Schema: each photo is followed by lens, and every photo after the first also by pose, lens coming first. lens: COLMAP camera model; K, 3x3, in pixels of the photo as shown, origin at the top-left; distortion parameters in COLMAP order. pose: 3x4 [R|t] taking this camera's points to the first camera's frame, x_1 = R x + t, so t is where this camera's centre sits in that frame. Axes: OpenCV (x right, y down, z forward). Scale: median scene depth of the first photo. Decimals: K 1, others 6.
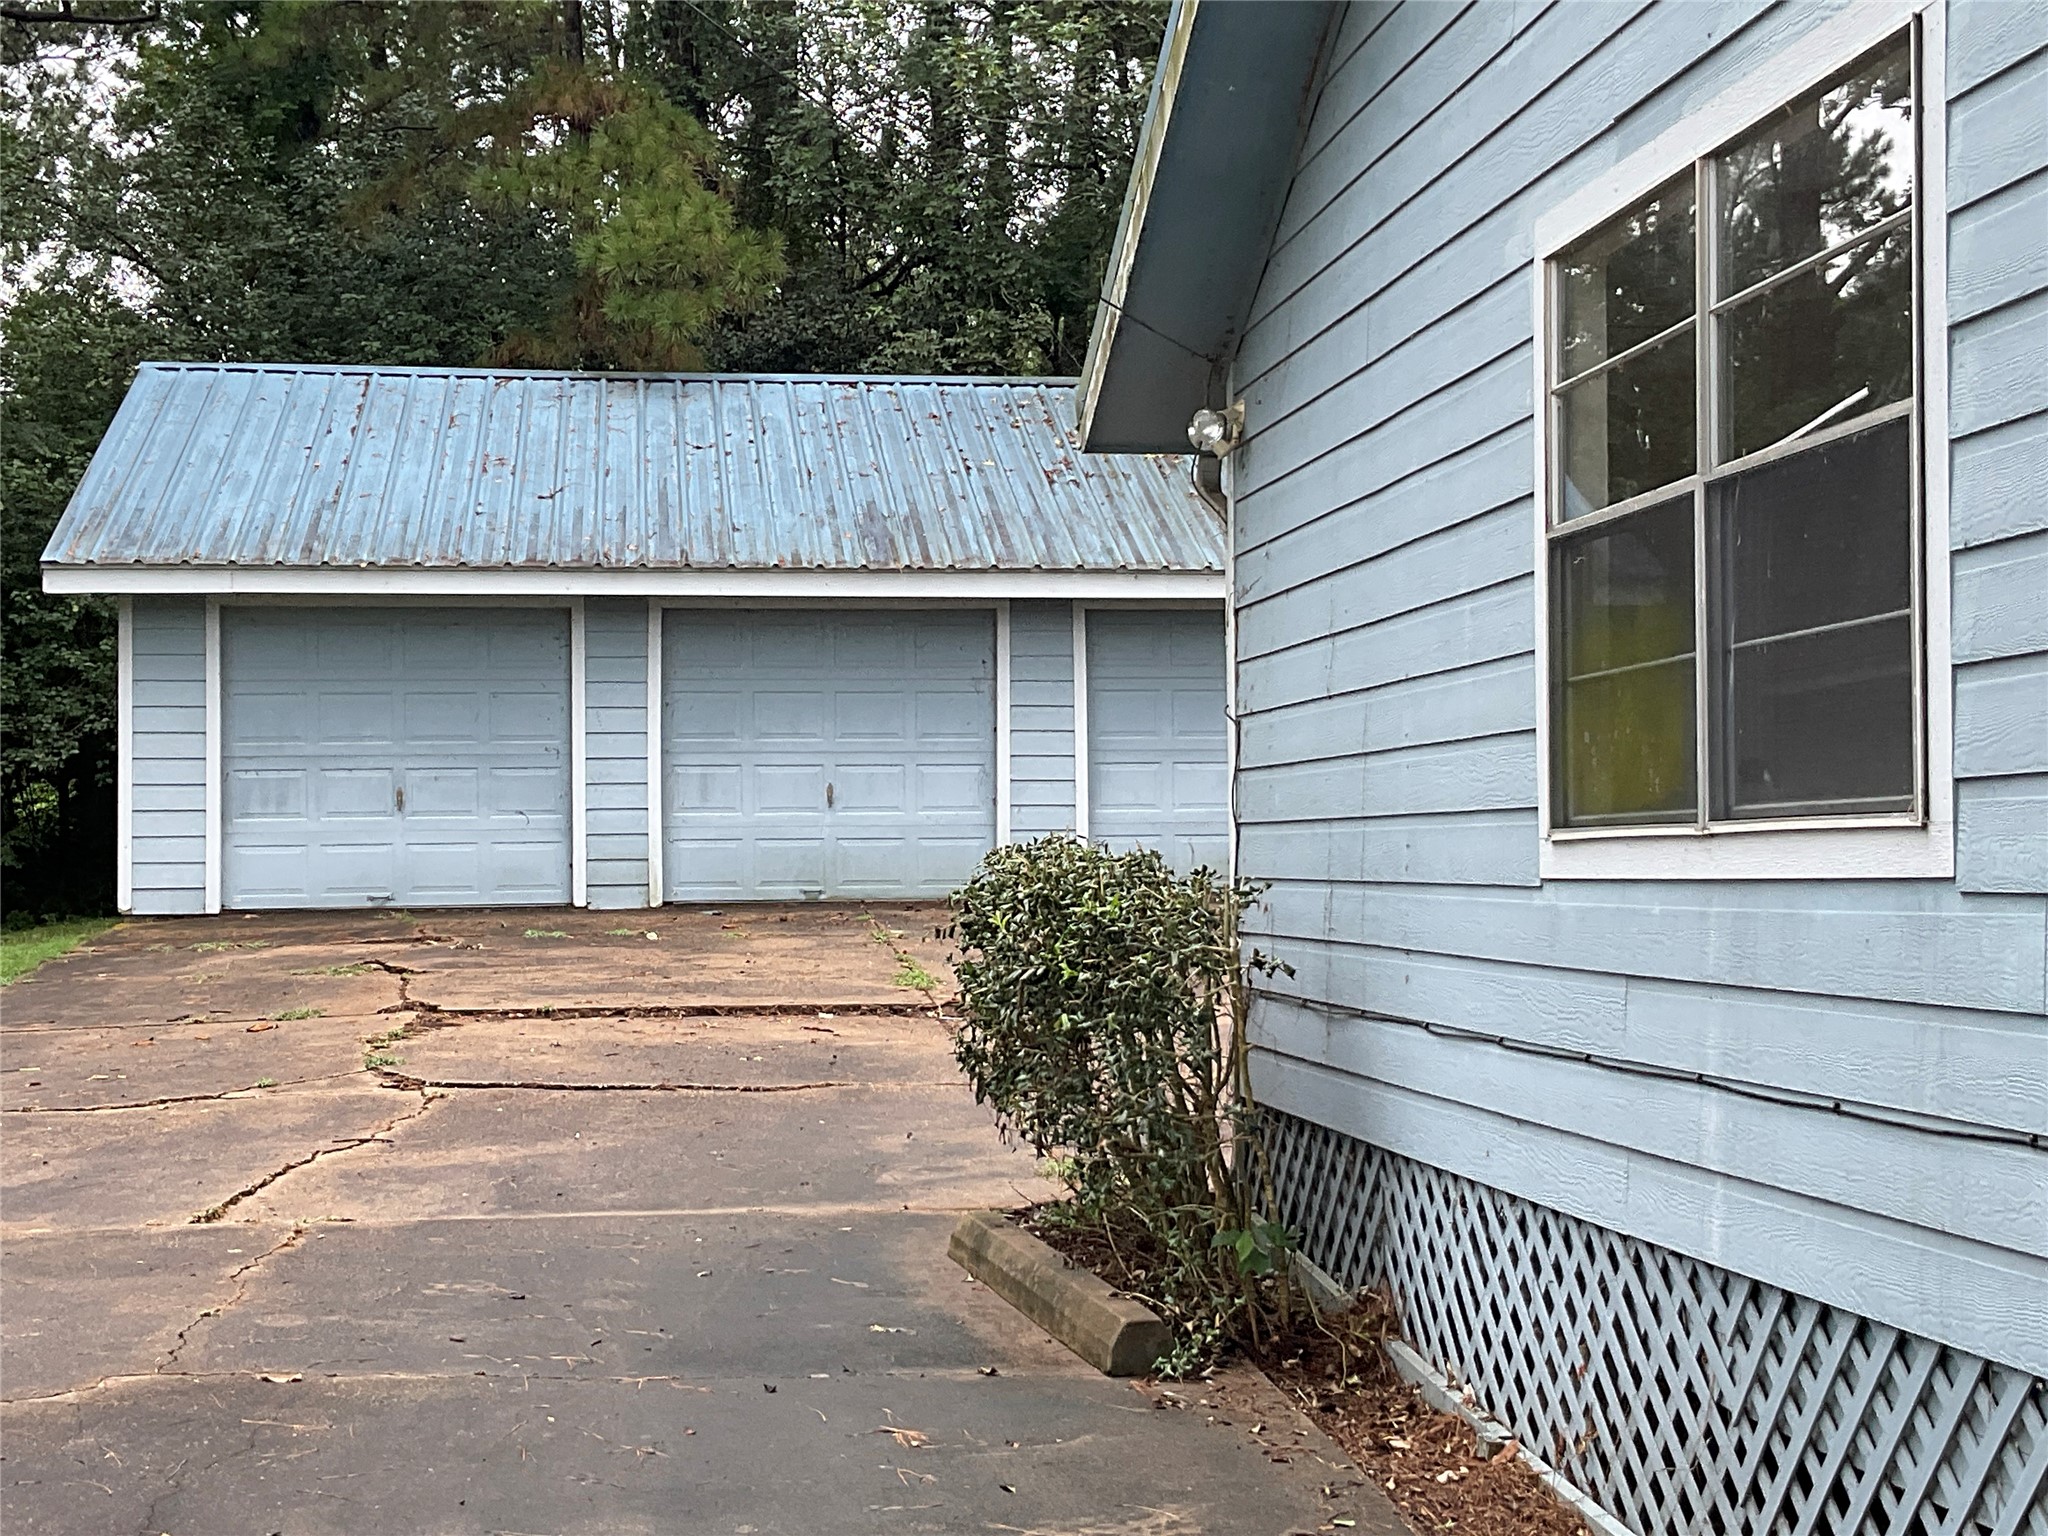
lens RADIAL K [[2941.2, 0, 1024.0], [0, 2941.2, 768.0], [0, 0, 1]] dist [0.148093, 0.058847]
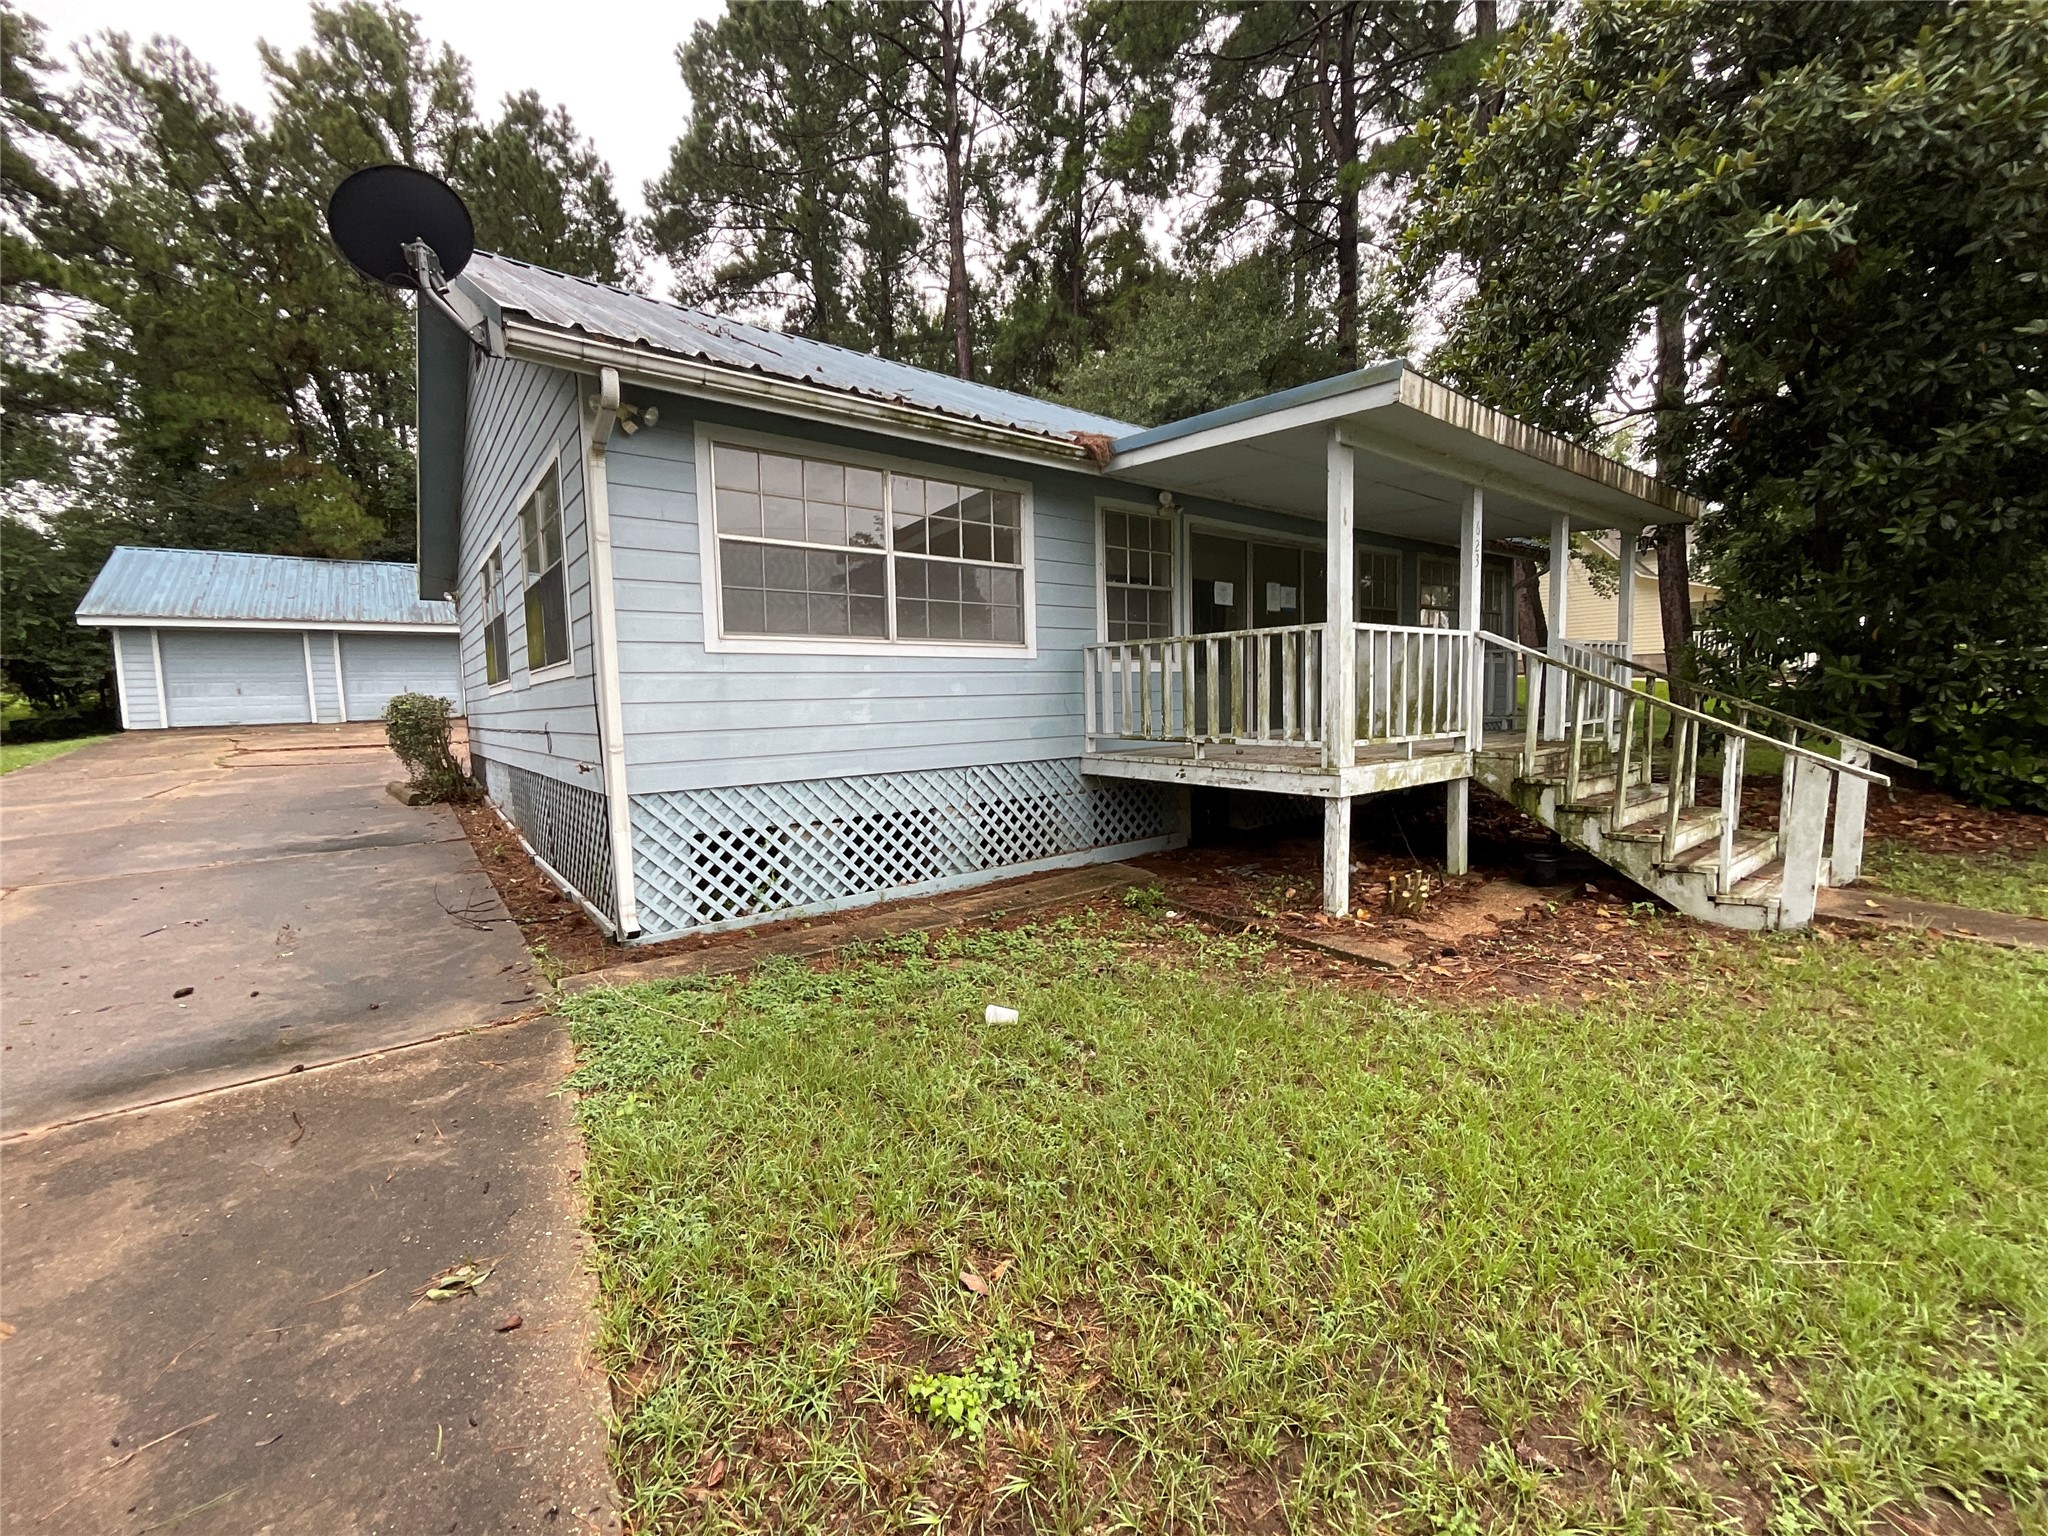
lens RADIAL K [[821.3, 0, 1024.0], [0, 821.3, 768.0], [0, 0, 1]] dist [-0.001724, -0.000389]
pose [[0.864811, -0.057357, 0.498811, 0.078460], [0.005998, 0.994563, 0.103963, 0.005839], [-0.502062, -0.086917, 0.860453, -0.205276]]
